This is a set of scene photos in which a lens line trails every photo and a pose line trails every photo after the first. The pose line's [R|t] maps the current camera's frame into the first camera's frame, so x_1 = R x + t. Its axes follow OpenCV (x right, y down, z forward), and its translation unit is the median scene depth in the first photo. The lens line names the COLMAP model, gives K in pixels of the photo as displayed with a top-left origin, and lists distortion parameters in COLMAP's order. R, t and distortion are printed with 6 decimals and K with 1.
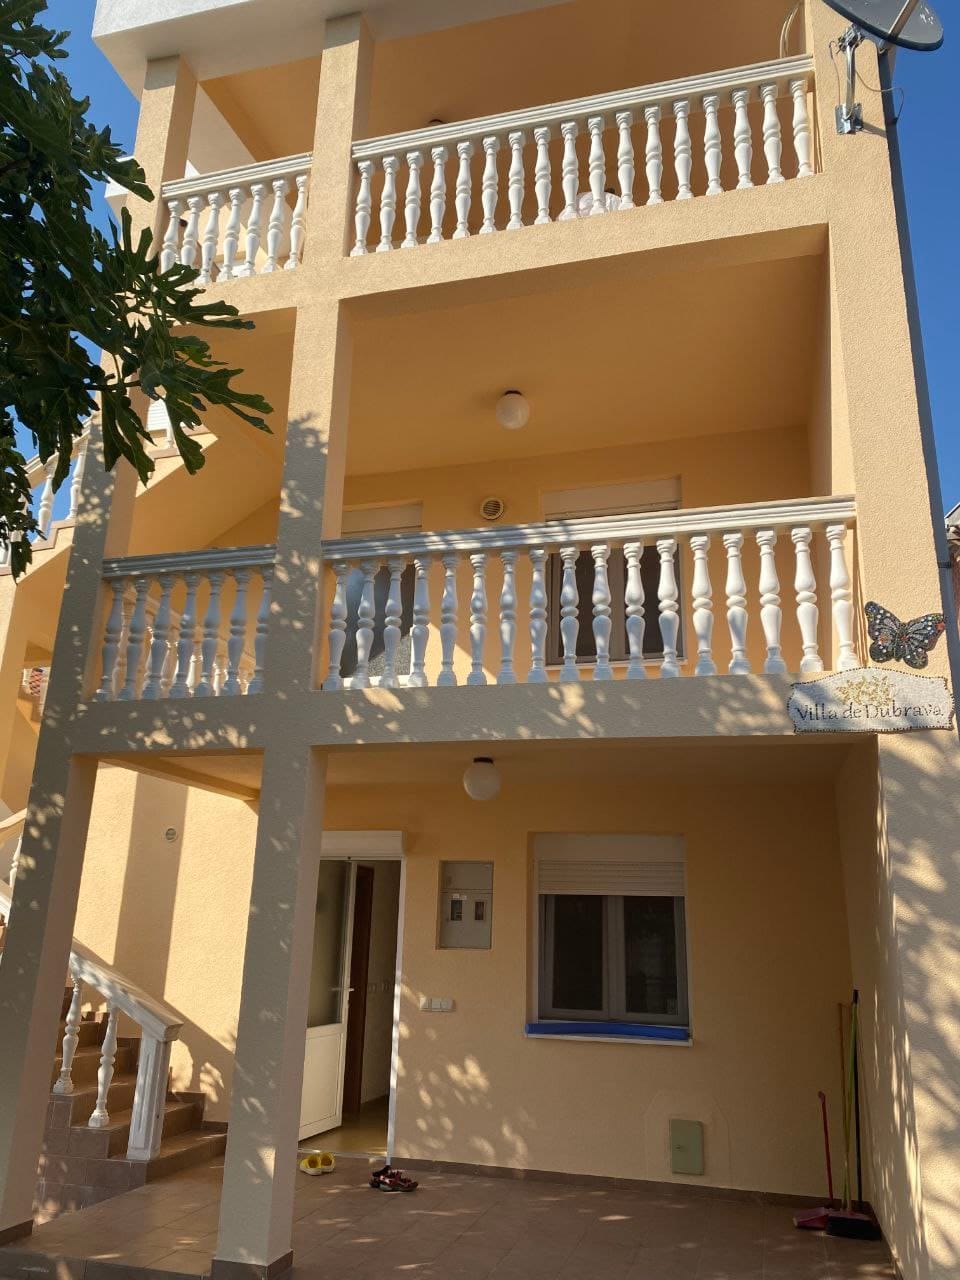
lens RADIAL K [[1006.3, 0, 484.9], [0, 1006.3, 669.5], [0, 0, 1]] dist [0.154476, -0.242108]
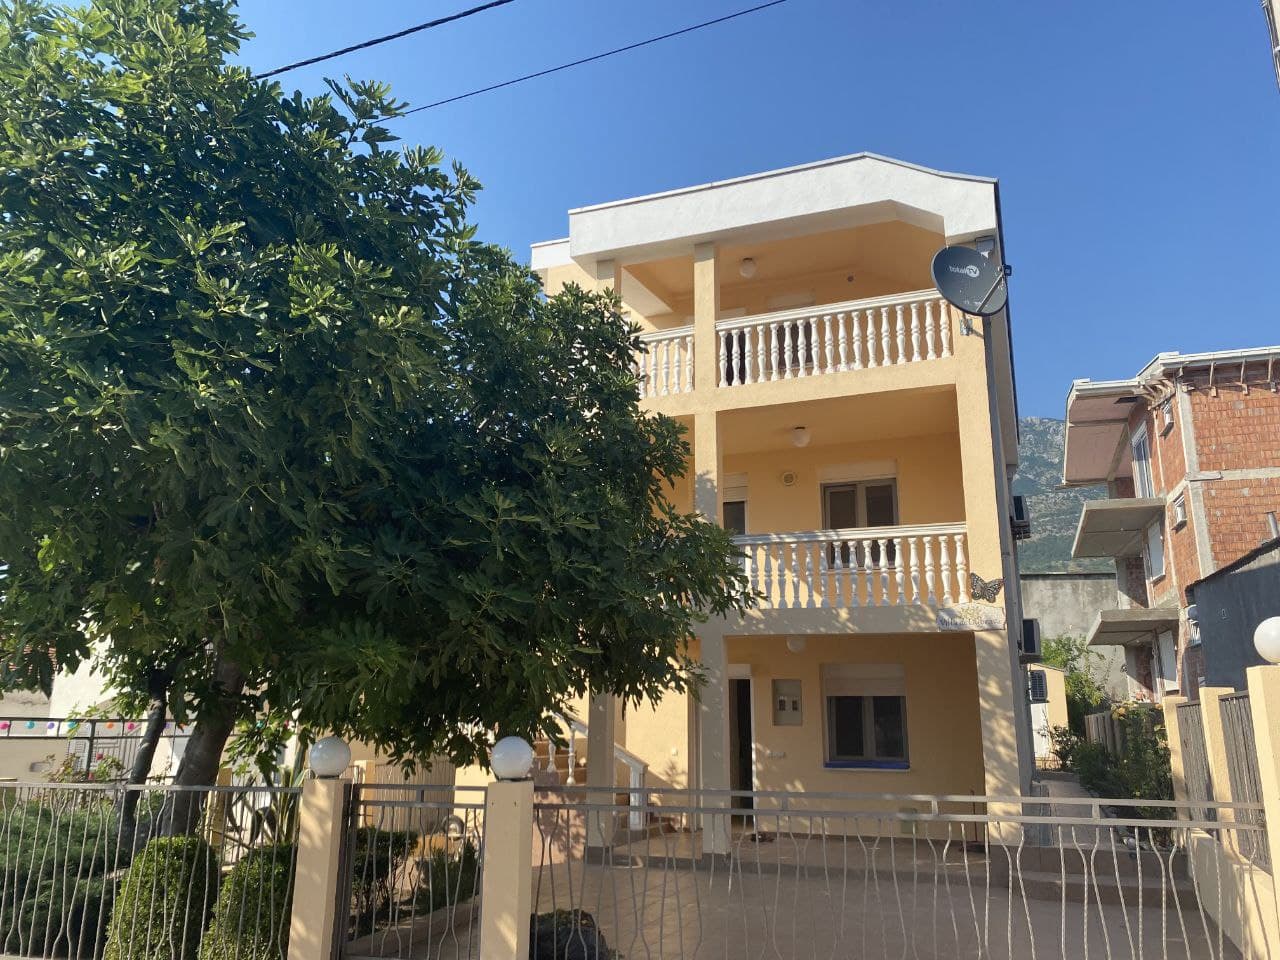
lens RADIAL K [[1006.3, 0, 641.6], [0, 1006.3, 503.7], [0, 0, 1]] dist [0.154476, -0.242108]
pose [[0.994764, -0.045756, -0.091385, -0.129703], [0.050066, 0.997712, 0.045443, -0.308920], [0.089097, -0.049781, 0.994778, -1.154939]]
